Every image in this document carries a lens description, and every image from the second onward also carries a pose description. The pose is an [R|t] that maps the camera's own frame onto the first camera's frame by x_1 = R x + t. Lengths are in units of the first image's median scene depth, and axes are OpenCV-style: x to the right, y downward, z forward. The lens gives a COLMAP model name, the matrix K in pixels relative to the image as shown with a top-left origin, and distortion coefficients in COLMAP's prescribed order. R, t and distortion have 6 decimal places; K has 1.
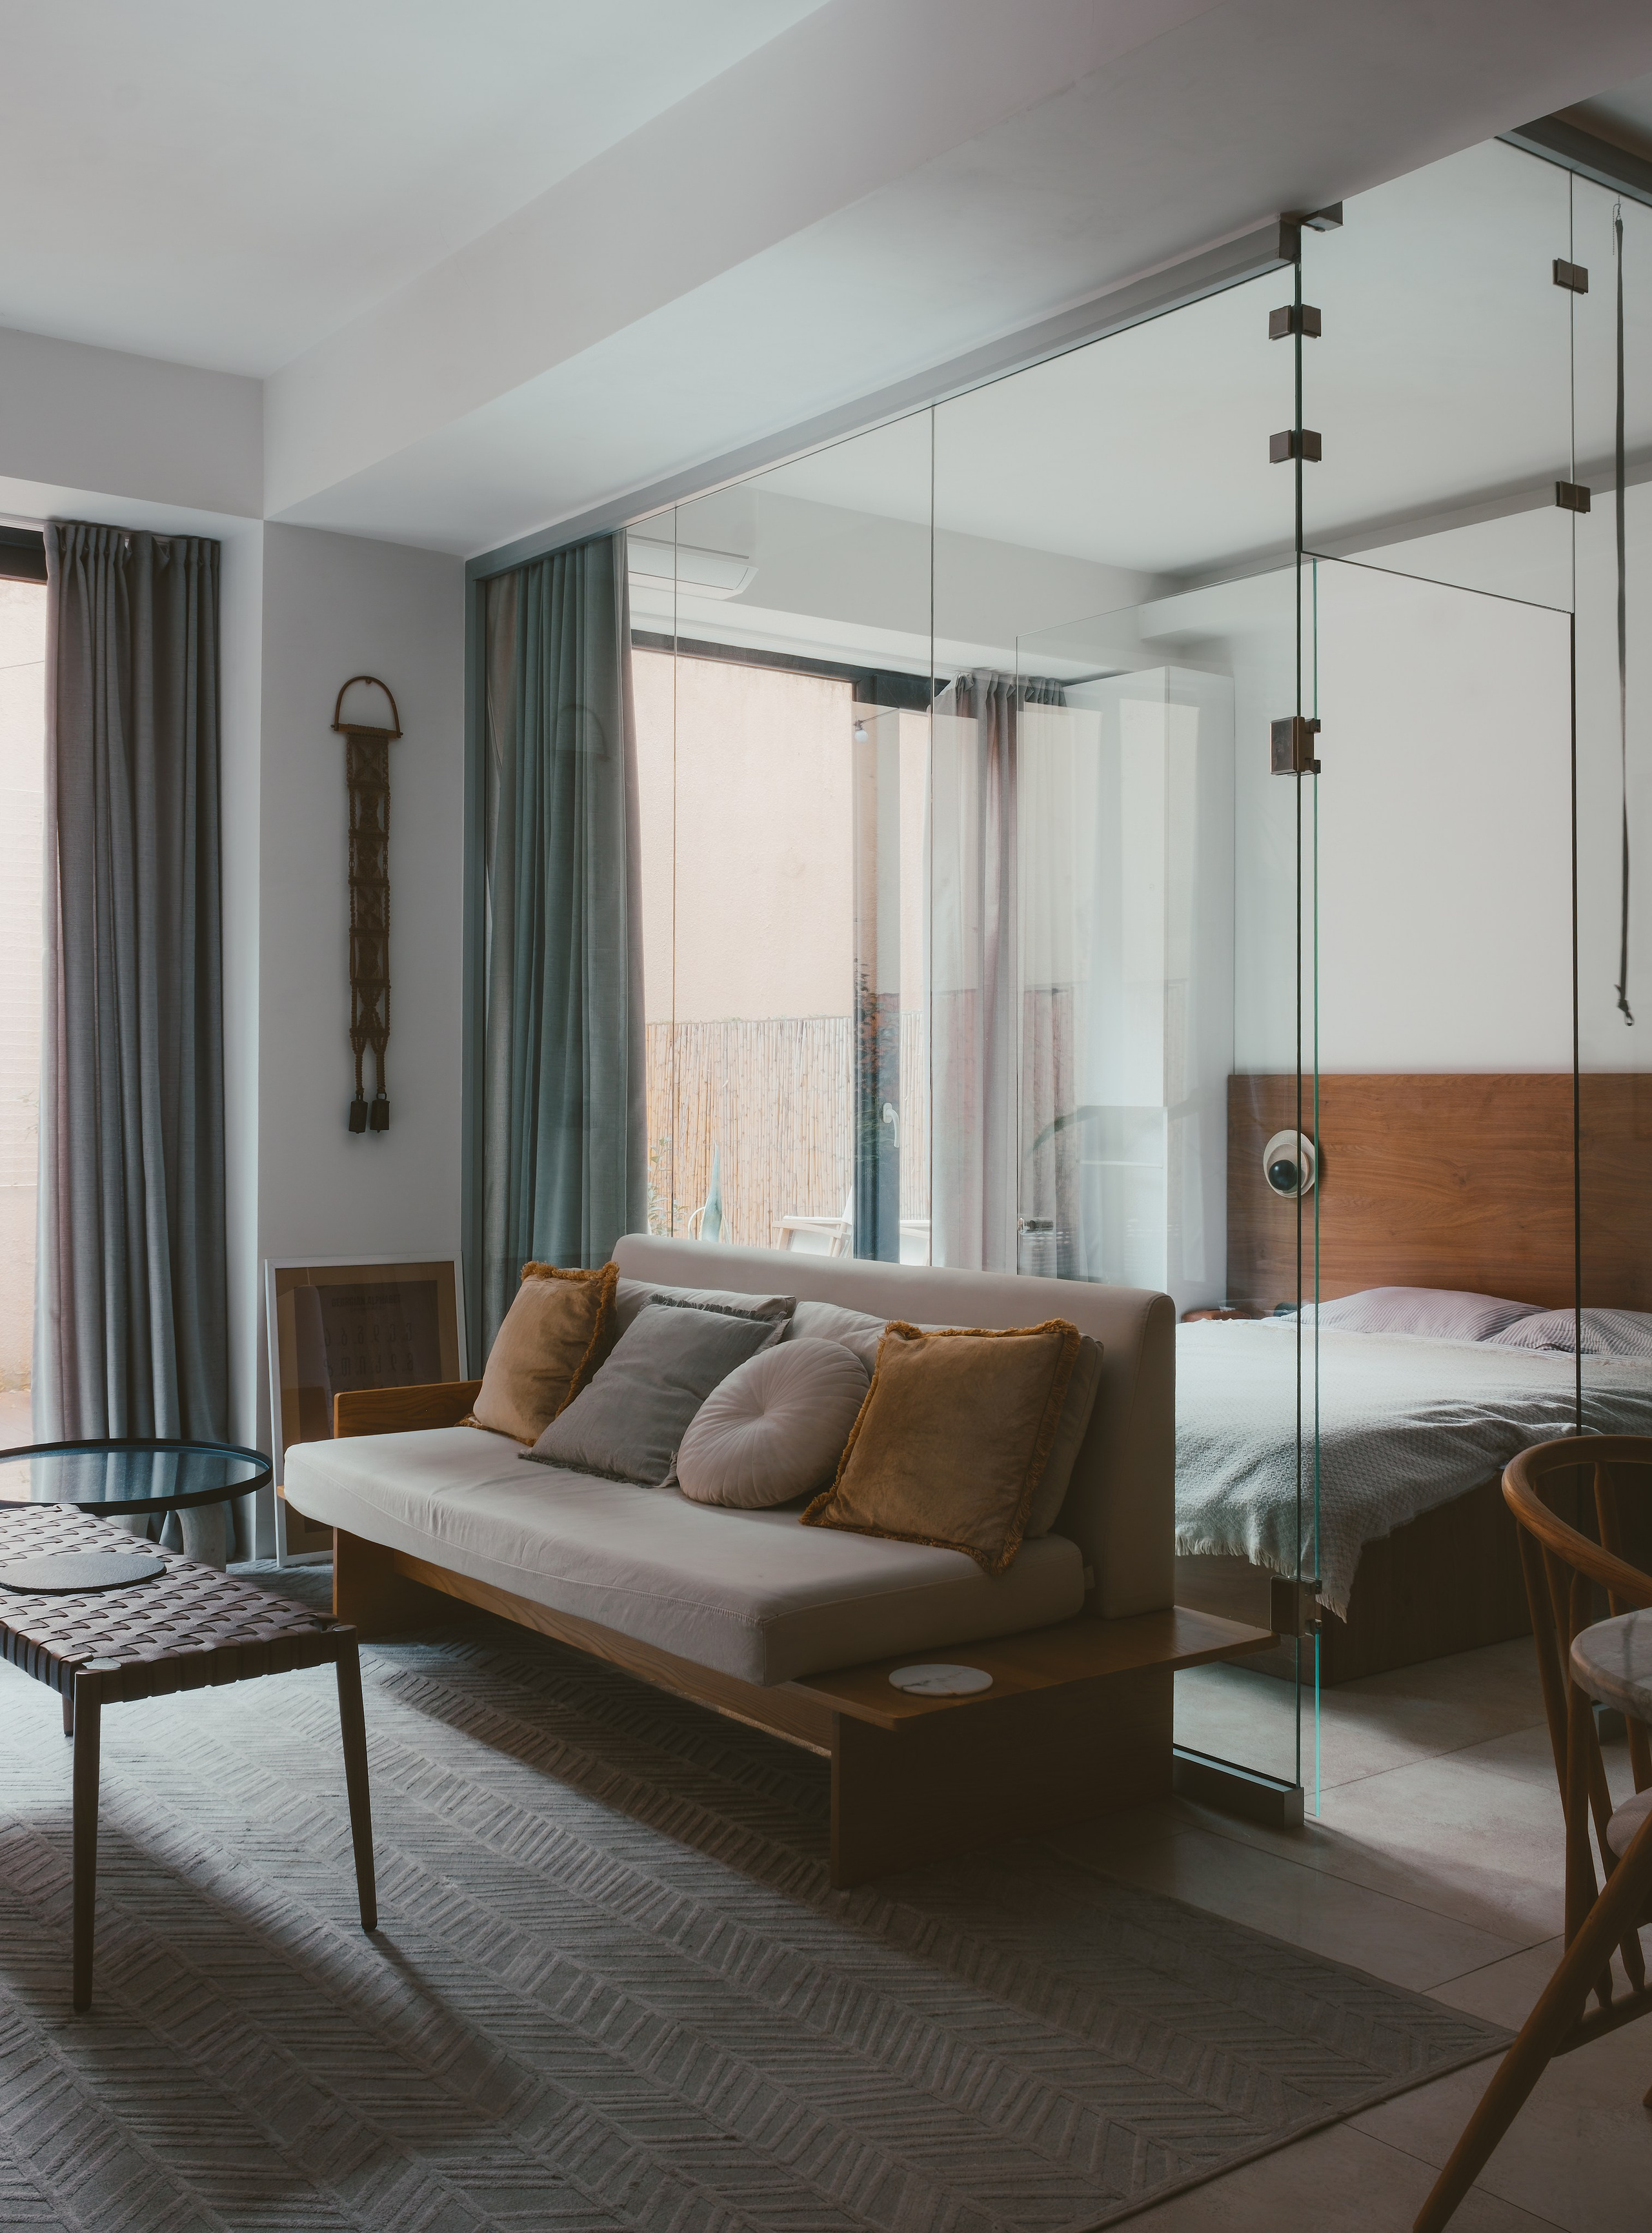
lens RADIAL K [[2101.4, 0, 826.0], [0, 2101.4, 1116.5], [0, 0, 1]] dist [-0.005697, -0.005365]
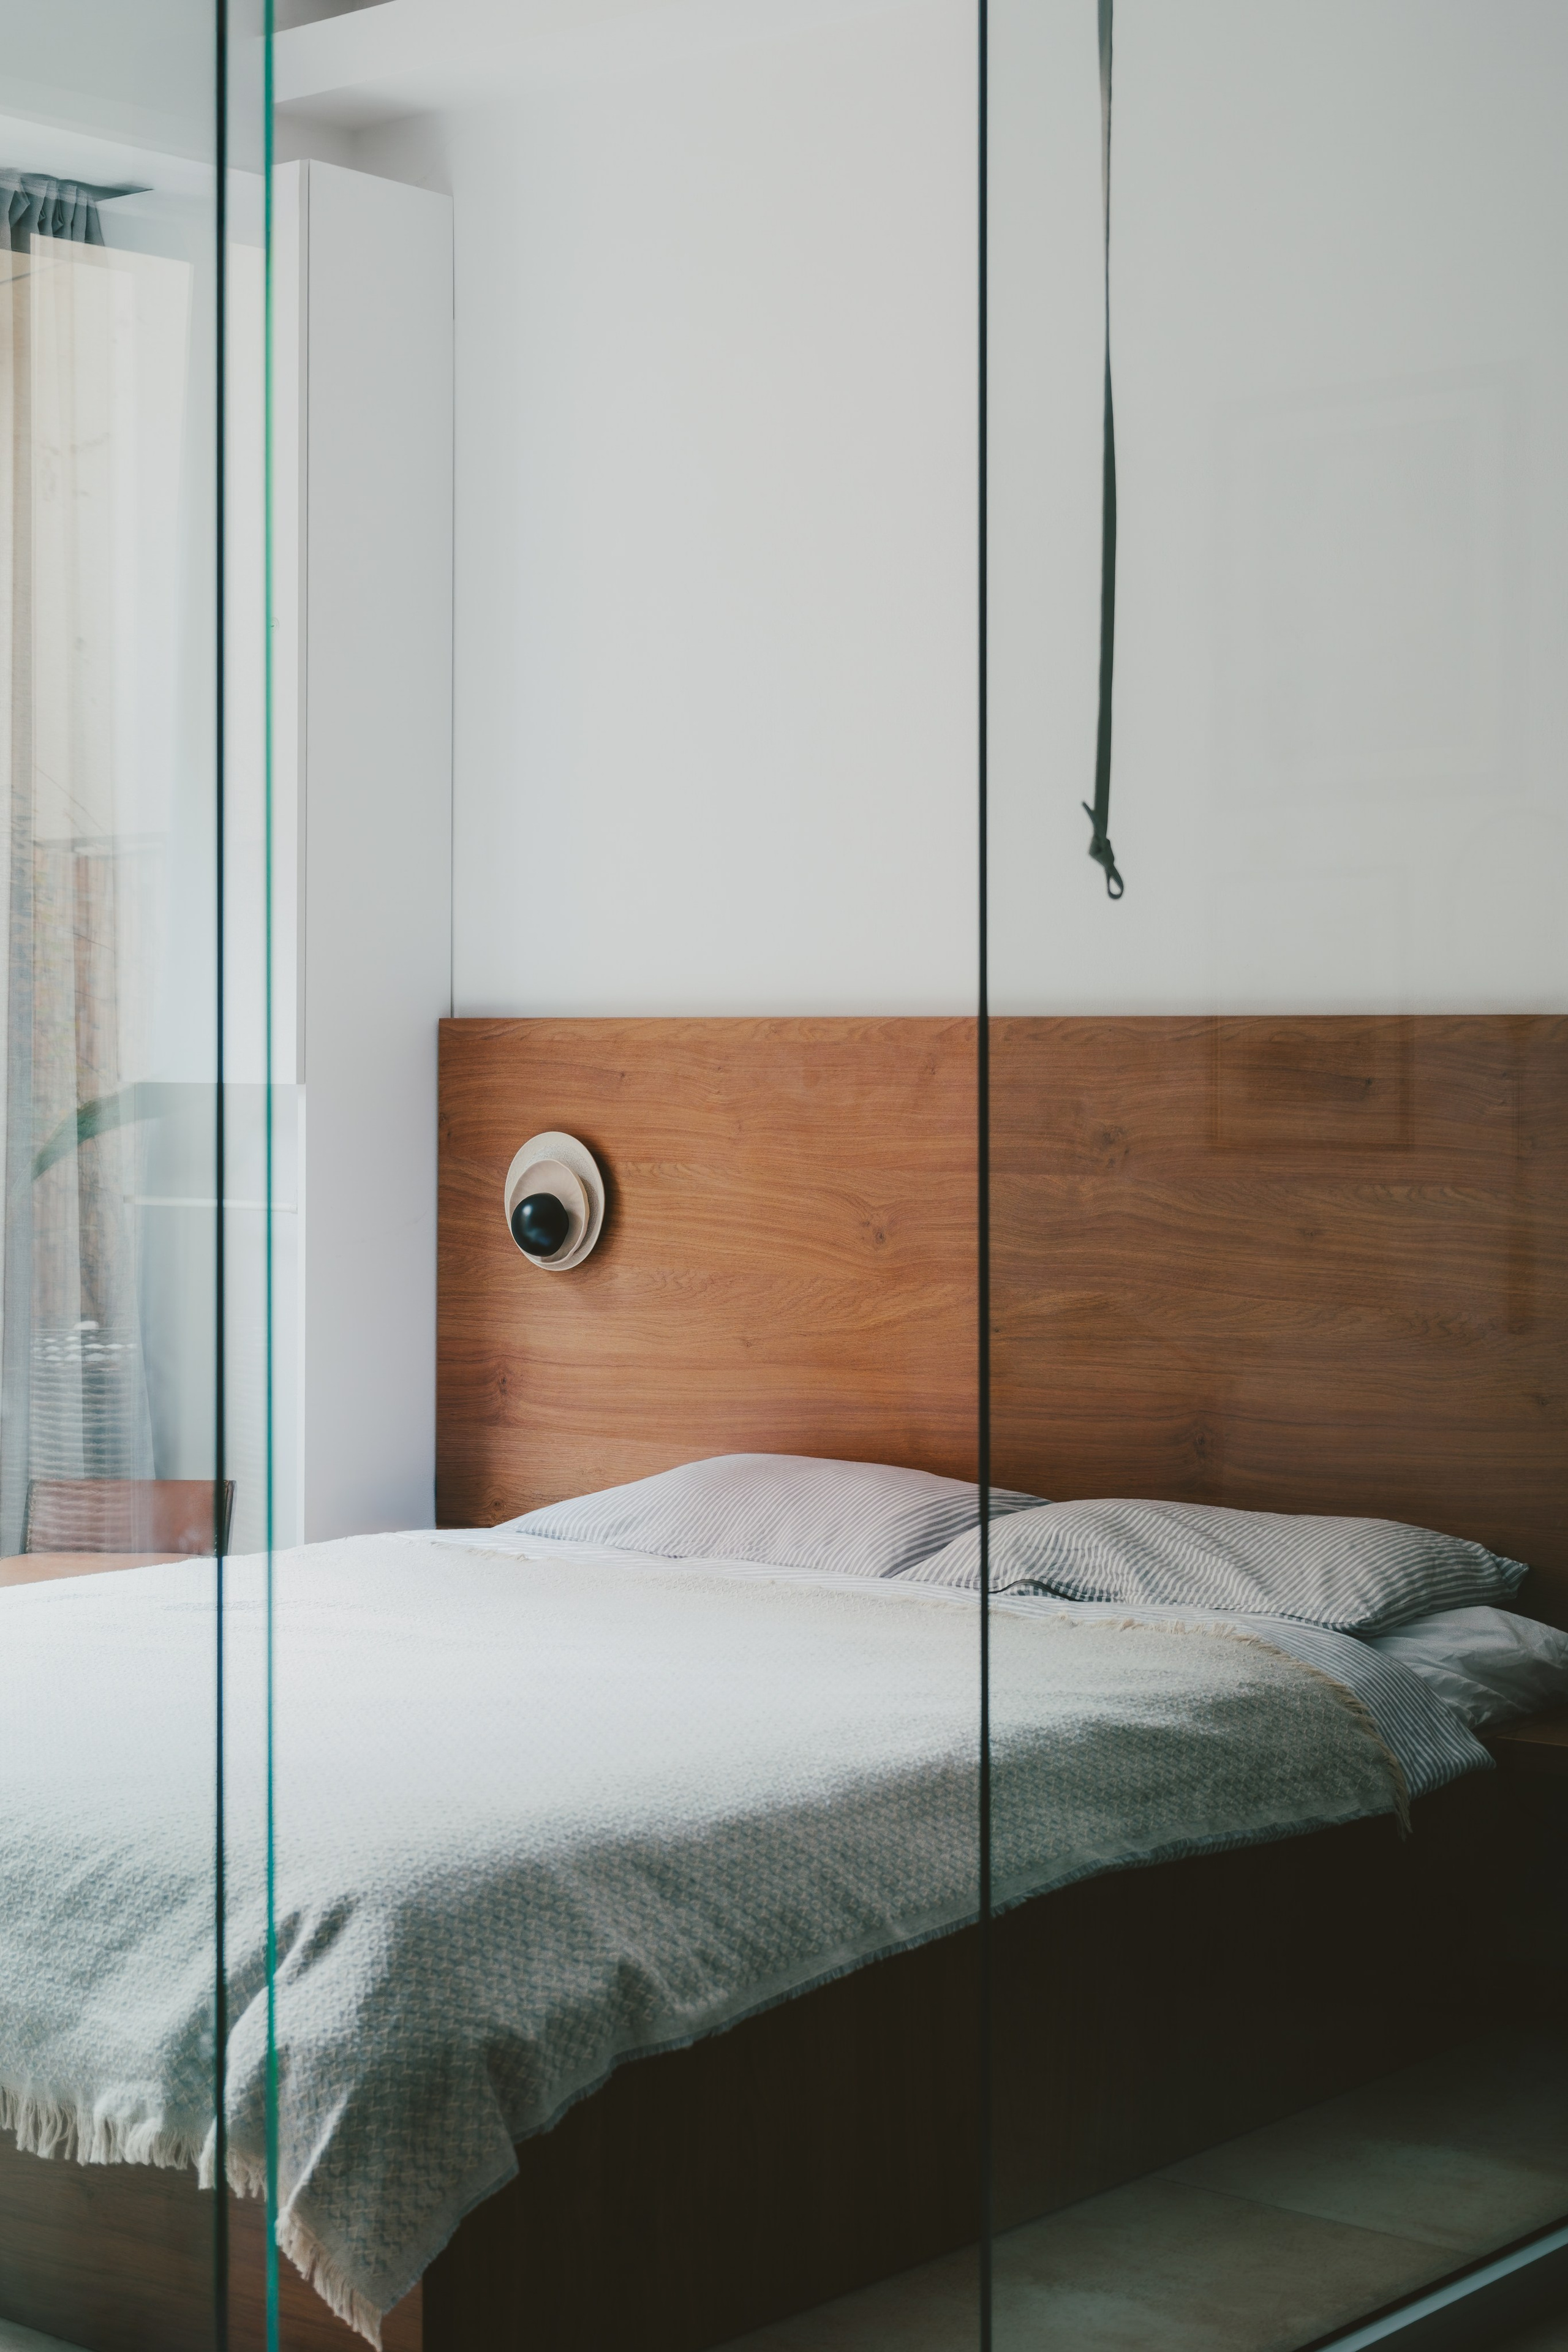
lens RADIAL K [[3554.4, 0, 784.4], [0, 3554.4, 1252.8], [0, 0, 1]] dist [0.030153, 0.004637]
pose [[0.977093, -0.011373, 0.212510, 0.105190], [0.001948, 0.999007, 0.044510, -0.002279], [-0.212805, -0.043077, 0.976145, 0.196579]]
